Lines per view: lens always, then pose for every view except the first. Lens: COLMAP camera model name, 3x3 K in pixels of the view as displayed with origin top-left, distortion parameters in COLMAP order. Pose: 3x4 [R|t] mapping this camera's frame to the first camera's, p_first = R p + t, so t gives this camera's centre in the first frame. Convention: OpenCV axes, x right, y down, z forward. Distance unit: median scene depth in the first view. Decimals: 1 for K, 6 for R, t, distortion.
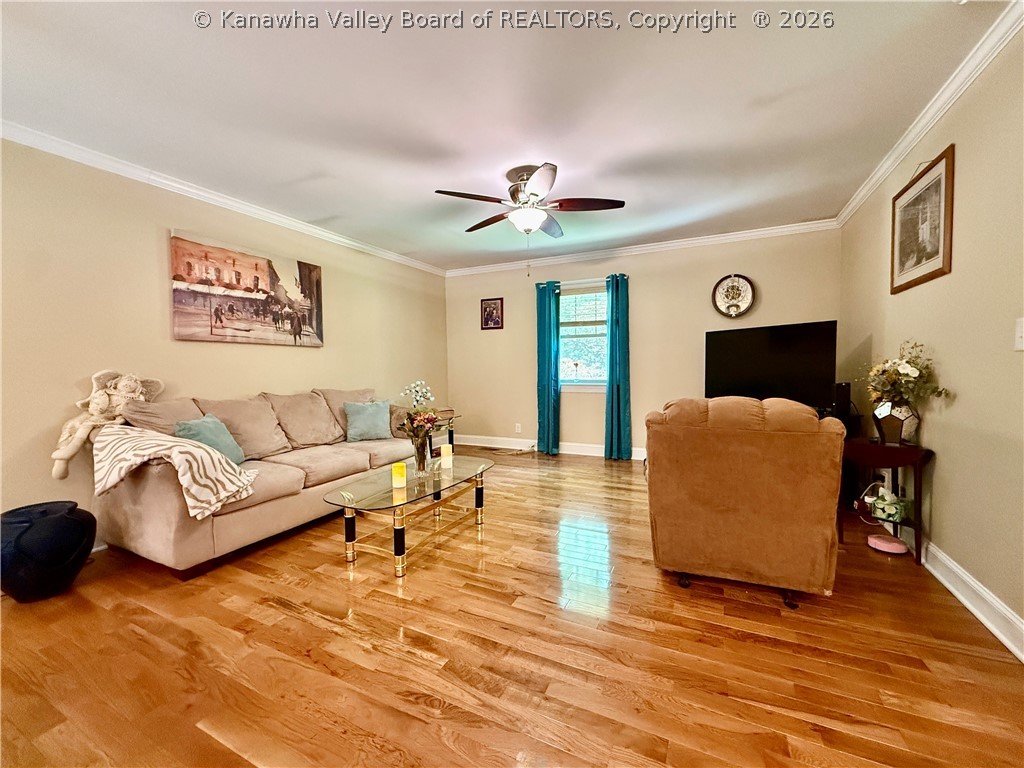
lens RADIAL K [[406.5, 0, 516.5], [0, 406.5, 384.0], [0, 0, 1]] dist [-0.001772, 0.000483]
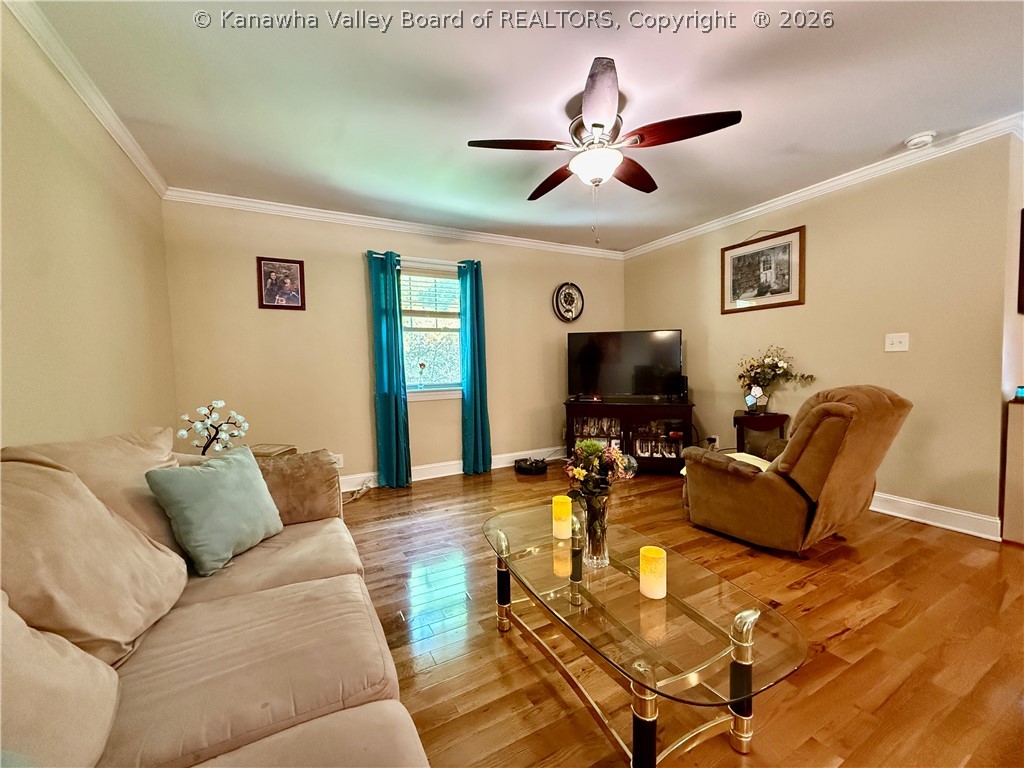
lens RADIAL K [[406.5, 0, 507.9], [0, 406.5, 383.5], [0, 0, 1]] dist [-0.001772, 0.000483]
pose [[0.594451, -0.041869, 0.803041, -0.406637], [0.049776, 0.998644, 0.015221, -0.017302], [-0.802590, 0.030924, 0.595729, 0.419065]]
